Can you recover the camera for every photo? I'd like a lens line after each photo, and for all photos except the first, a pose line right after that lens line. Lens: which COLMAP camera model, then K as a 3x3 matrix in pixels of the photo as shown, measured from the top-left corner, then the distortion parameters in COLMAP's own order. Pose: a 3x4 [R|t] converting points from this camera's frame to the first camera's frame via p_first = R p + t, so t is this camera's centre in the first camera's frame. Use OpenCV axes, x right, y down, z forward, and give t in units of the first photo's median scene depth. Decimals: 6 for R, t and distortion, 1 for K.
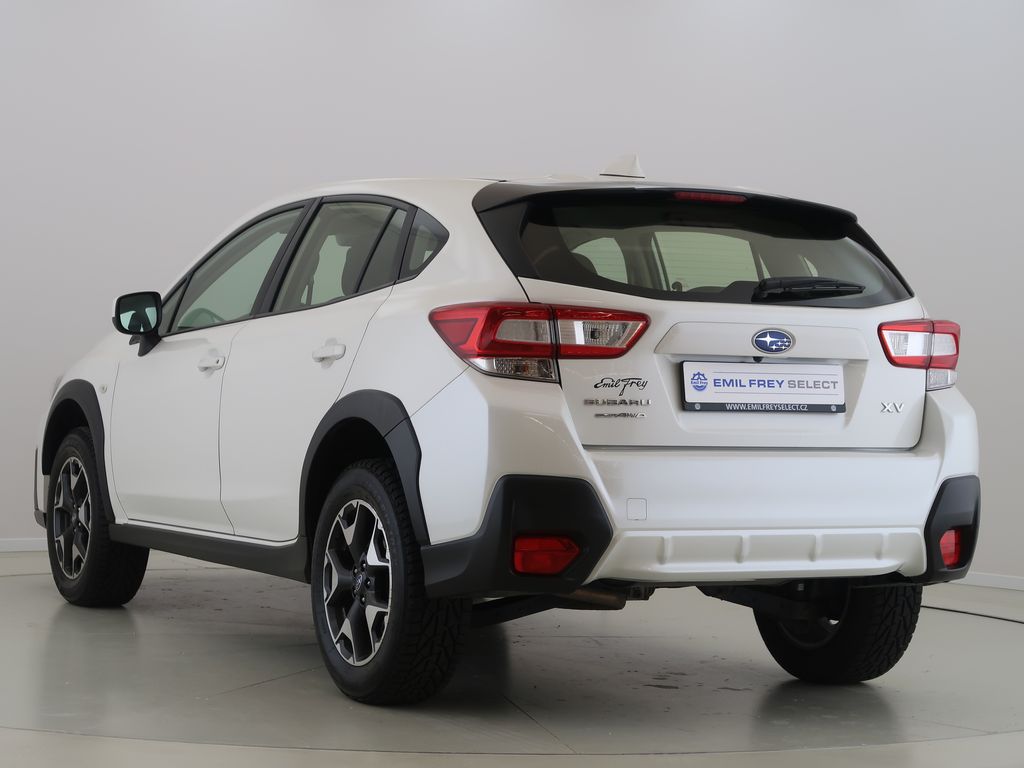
lens RADIAL K [[750.1, 0, 512.0], [0, 750.1, 384.0], [0, 0, 1]] dist [0.000762, -0.001441]
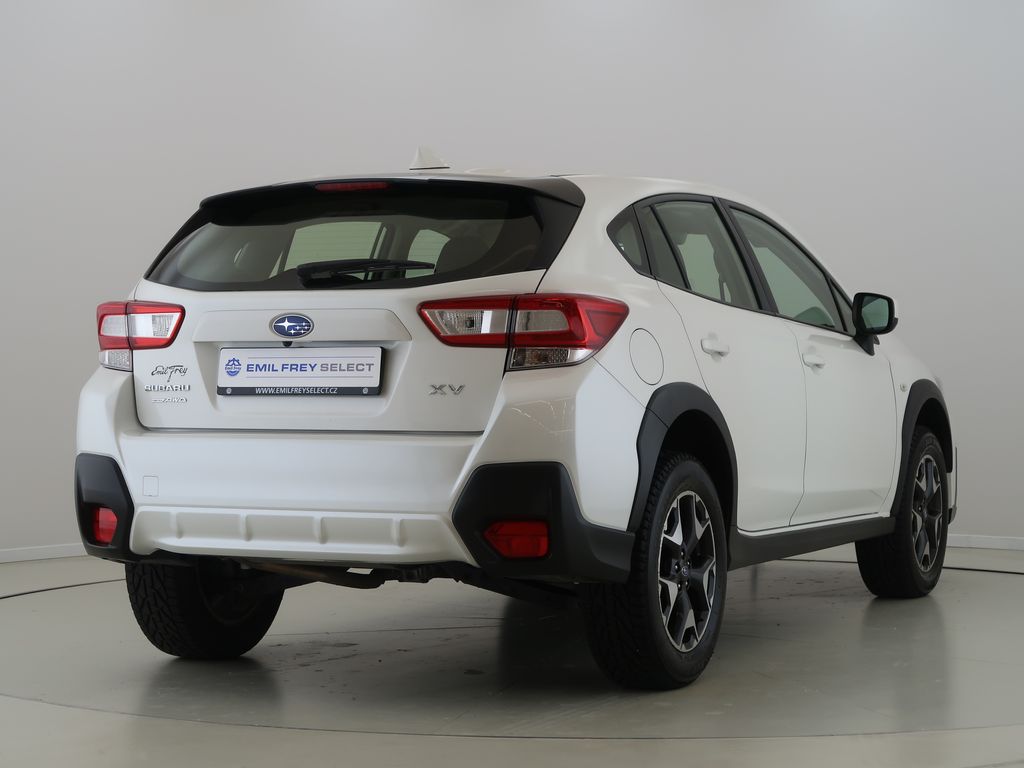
lens RADIAL K [[713.9, 0, 505.7], [0, 713.9, 378.6], [0, 0, 1]] dist [-0.002617, 0.000121]
pose [[0.950645, -0.019694, -0.309654, 0.904588], [0.021032, 0.999778, 0.000983, 0.019411], [0.309566, -0.007447, 0.950849, 0.164615]]
